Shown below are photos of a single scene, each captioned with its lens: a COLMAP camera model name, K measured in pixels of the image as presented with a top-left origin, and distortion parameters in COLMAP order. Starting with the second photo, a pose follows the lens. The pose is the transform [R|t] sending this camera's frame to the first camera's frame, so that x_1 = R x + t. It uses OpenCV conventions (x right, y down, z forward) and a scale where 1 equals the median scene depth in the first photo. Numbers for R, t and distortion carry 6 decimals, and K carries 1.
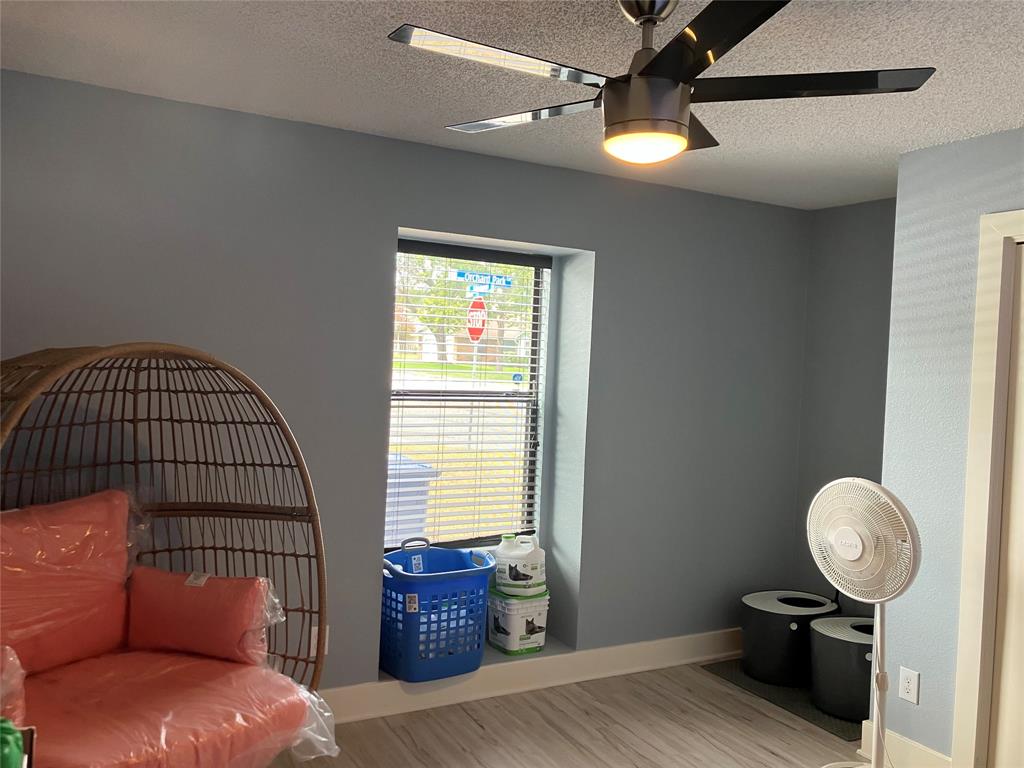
lens RADIAL K [[826.9, 0, 512.0], [0, 826.9, 384.0], [0, 0, 1]] dist [0.008822, -0.002716]
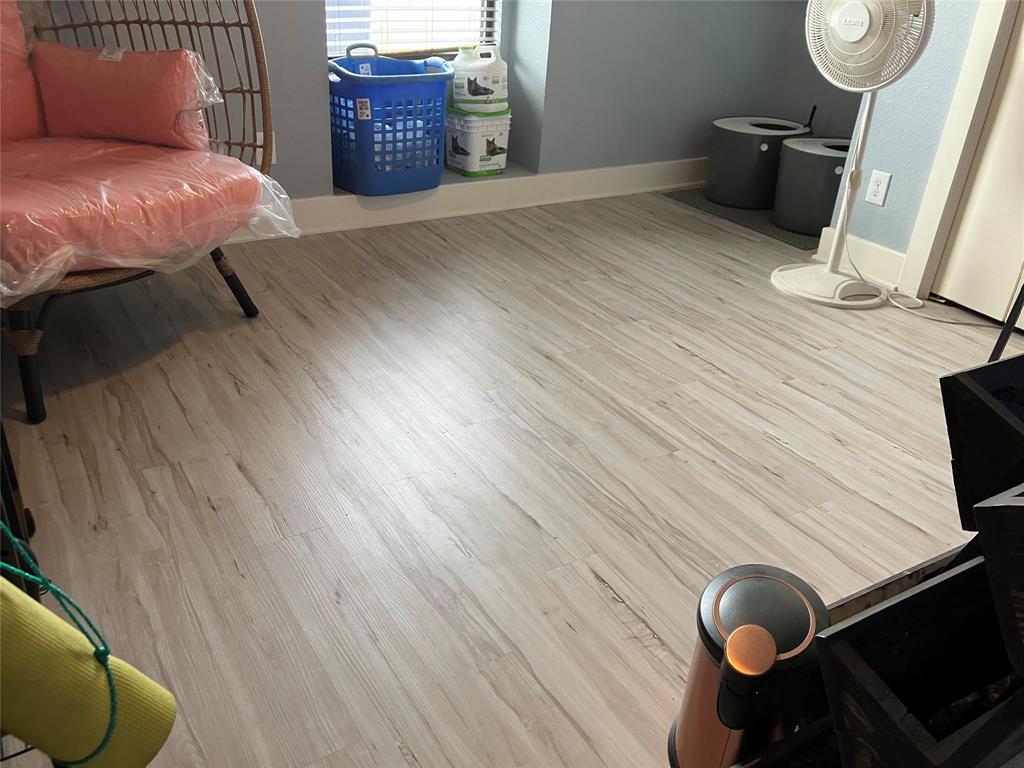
lens RADIAL K [[826.9, 0, 512.0], [0, 826.9, 384.0], [0, 0, 1]] dist [0.008822, -0.002716]
pose [[0.997796, -0.016796, 0.064198, -0.021131], [-0.014208, 0.890927, 0.453925, 0.115687], [-0.064820, -0.453836, 0.888724, 0.040687]]
